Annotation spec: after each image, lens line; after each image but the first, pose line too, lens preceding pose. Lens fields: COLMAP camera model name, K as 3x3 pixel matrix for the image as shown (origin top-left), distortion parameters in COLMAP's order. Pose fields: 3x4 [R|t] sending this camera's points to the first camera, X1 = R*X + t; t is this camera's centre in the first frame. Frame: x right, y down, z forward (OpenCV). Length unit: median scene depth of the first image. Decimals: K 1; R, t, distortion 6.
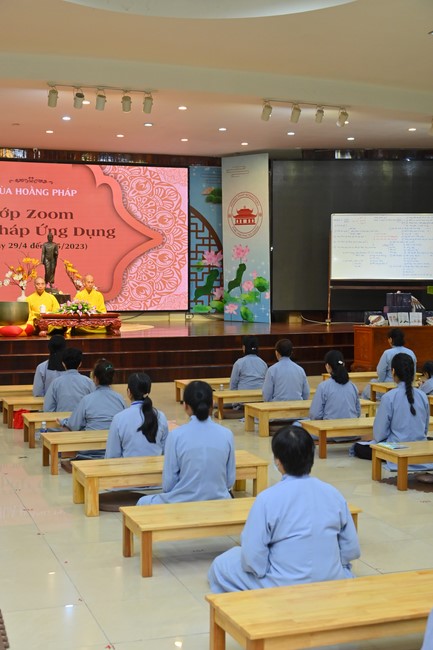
lens RADIAL K [[936.6, 0, 209.7], [0, 936.6, 330.3], [0, 0, 1]] dist [-0.026424, 0.000000]
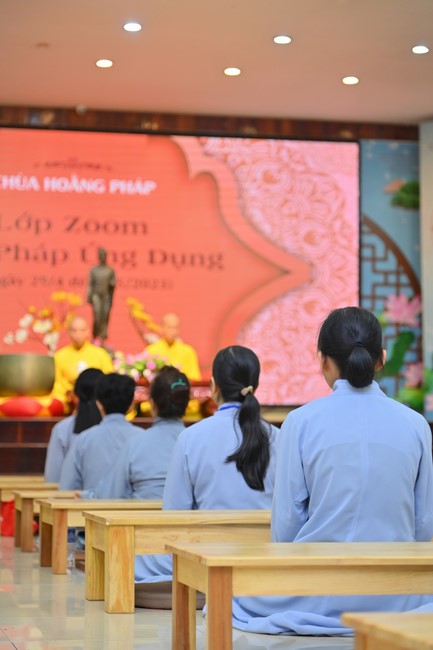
lens RADIAL K [[1644.0, 0, 220.3], [0, 1644.0, 329.9], [0, 0, 1]] dist [0.061767, 0.000000]
pose [[0.993830, -0.000426, -0.110911, 0.003709], [-0.012016, 0.993693, -0.111491, 0.043780], [0.110259, 0.112136, 0.987557, 0.056925]]
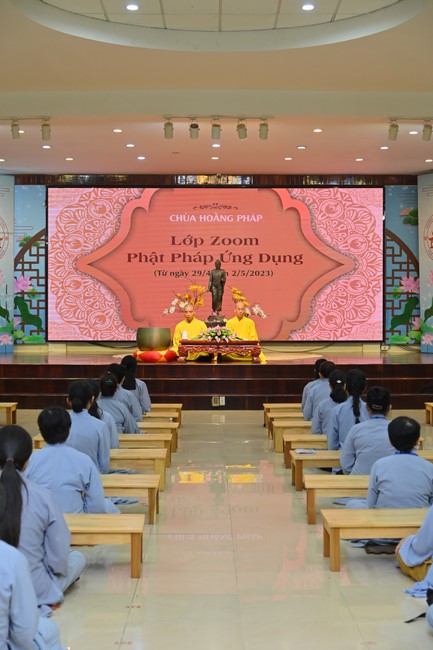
lens RADIAL K [[1092.0, 0, 213.3], [0, 1092.0, 321.4], [0, 0, 1]] dist [-0.051775, 0.000000]
pose [[0.948659, 0.001356, -0.316297, 0.165775], [-0.016396, 0.998857, -0.044892, 0.010824], [0.315874, 0.047773, 0.947598, -0.076706]]
